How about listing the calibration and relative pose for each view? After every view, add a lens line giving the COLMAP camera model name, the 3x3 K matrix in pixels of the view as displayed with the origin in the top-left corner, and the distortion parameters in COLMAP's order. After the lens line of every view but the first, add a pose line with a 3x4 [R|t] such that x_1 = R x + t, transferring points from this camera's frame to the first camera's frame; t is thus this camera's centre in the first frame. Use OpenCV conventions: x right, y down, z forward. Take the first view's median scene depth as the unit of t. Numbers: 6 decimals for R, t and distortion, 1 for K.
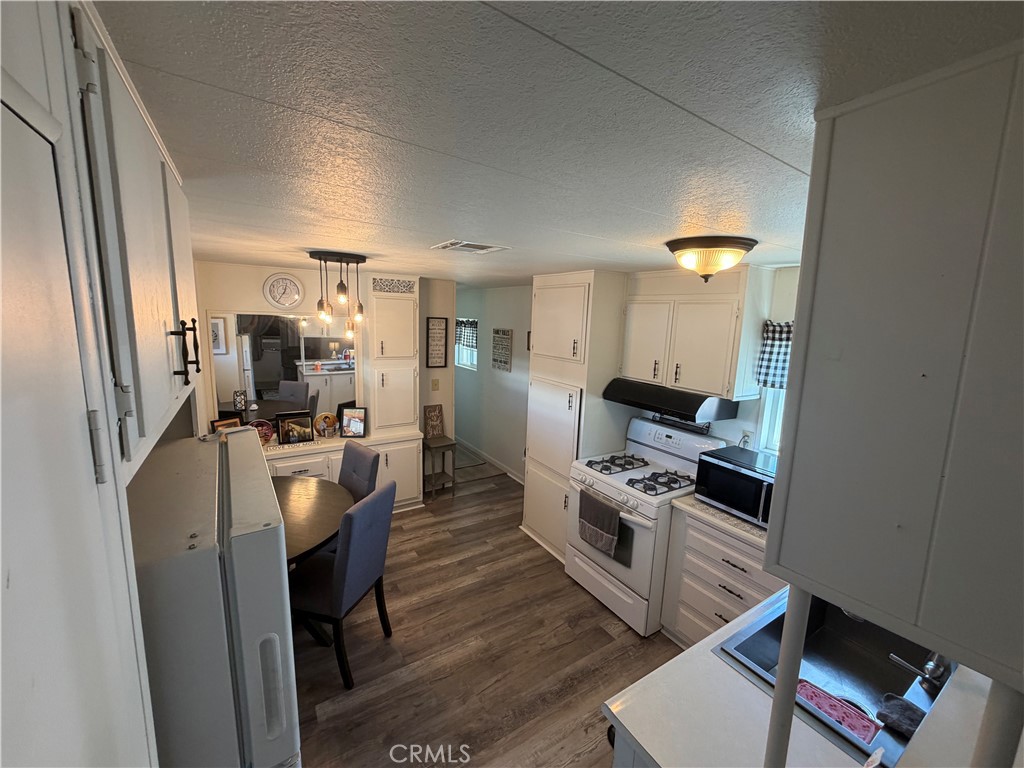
lens RADIAL K [[409.0, 0, 508.3], [0, 409.0, 384.5], [0, 0, 1]] dist [0.000391, 0.000086]
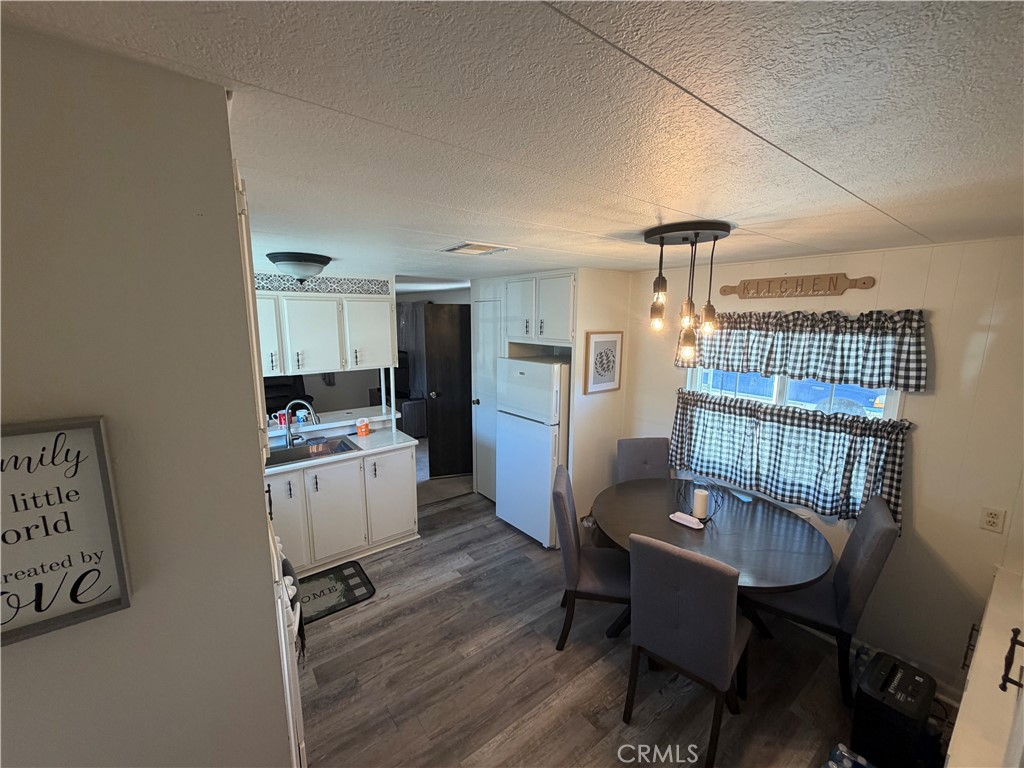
lens RADIAL K [[409.0, 0, 508.3], [0, 409.0, 384.5], [0, 0, 1]] dist [0.000391, 0.000086]
pose [[-0.996205, -0.024176, -0.083611, -0.076286], [-0.049495, 0.947555, 0.315737, -0.277349], [0.071593, 0.318677, -0.945156, 1.705444]]
